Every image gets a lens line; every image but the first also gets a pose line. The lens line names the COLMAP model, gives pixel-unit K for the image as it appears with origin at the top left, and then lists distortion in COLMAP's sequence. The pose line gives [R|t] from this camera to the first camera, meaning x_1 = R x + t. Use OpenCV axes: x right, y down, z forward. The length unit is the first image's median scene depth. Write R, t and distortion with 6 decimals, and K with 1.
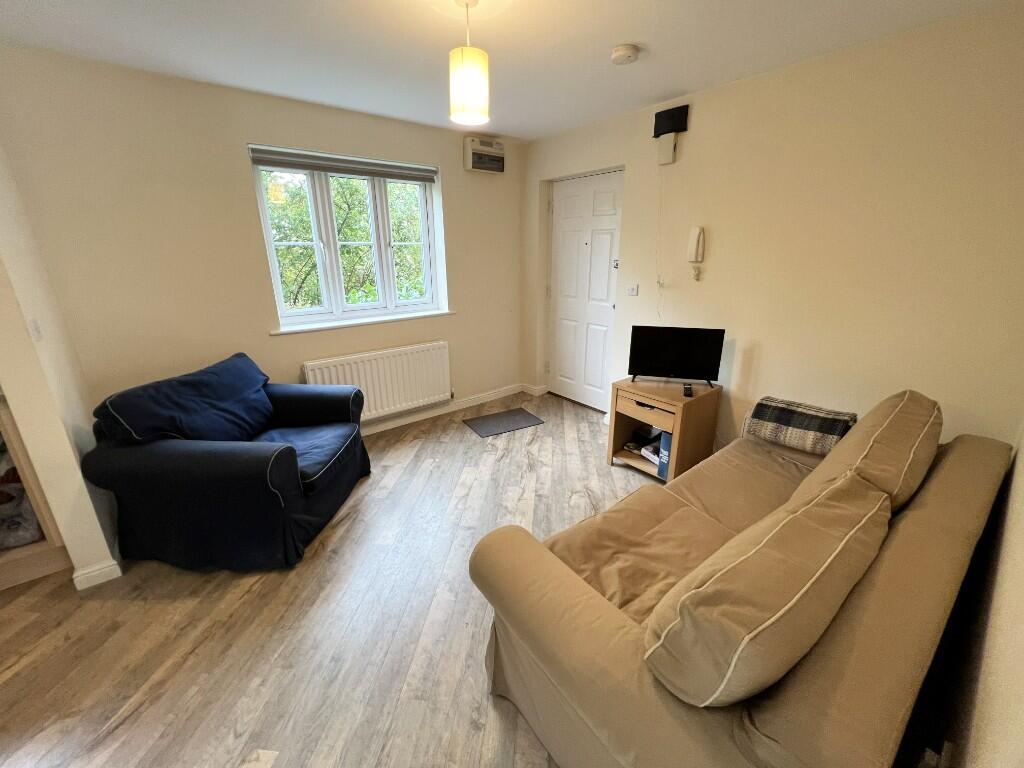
lens RADIAL K [[410.4, 0, 510.6], [0, 410.4, 379.4], [0, 0, 1]] dist [0.000694, -0.000003]
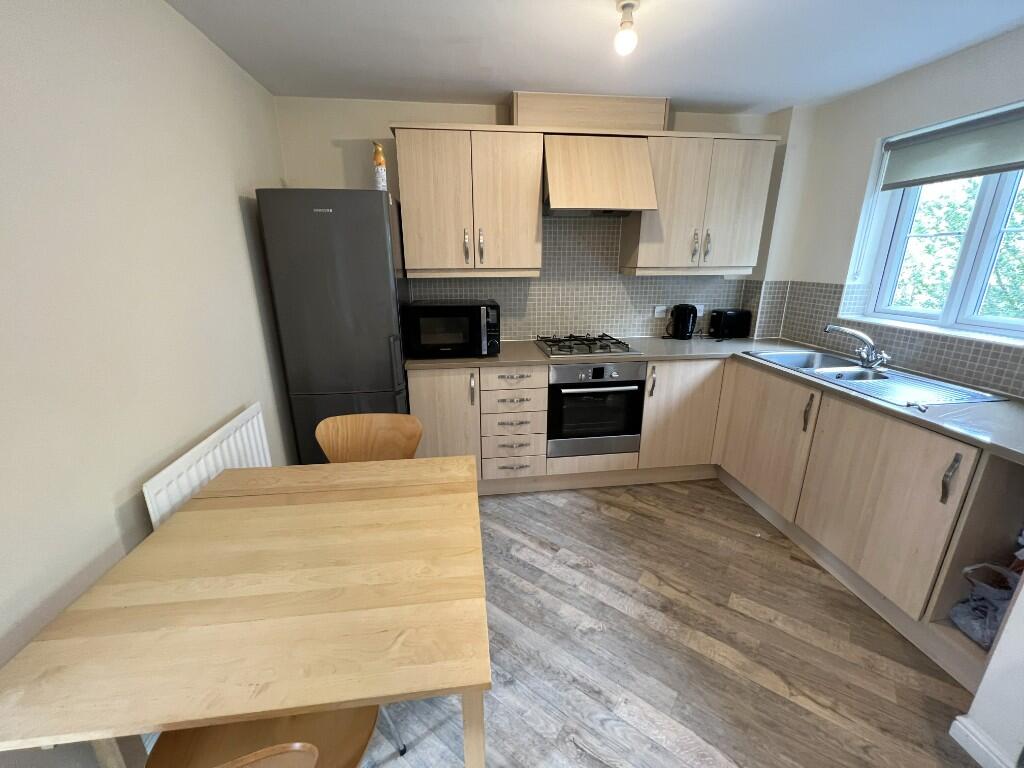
lens RADIAL K [[410.4, 0, 510.6], [0, 410.4, 379.4], [0, 0, 1]] dist [0.000694, -0.000003]
pose [[-0.520326, 0.250527, -0.816393, -0.190514], [-0.256410, 0.866055, 0.429189, -0.098563], [0.814564, 0.432649, -0.386393, 0.318876]]
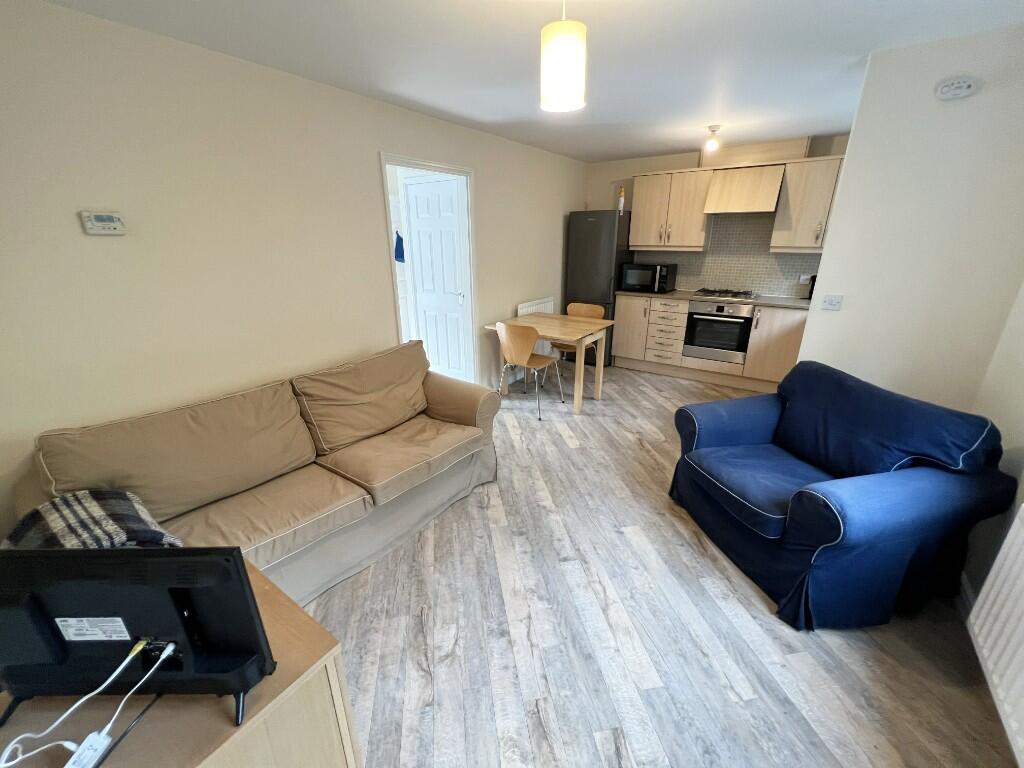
lens RADIAL K [[410.4, 0, 510.6], [0, 410.4, 379.4], [0, 0, 1]] dist [0.000694, -0.000003]
pose [[-0.961266, 0.102148, -0.255993, 0.205895], [-0.074256, 0.798466, 0.597443, -0.482208], [0.265430, 0.593311, -0.759953, 1.402836]]
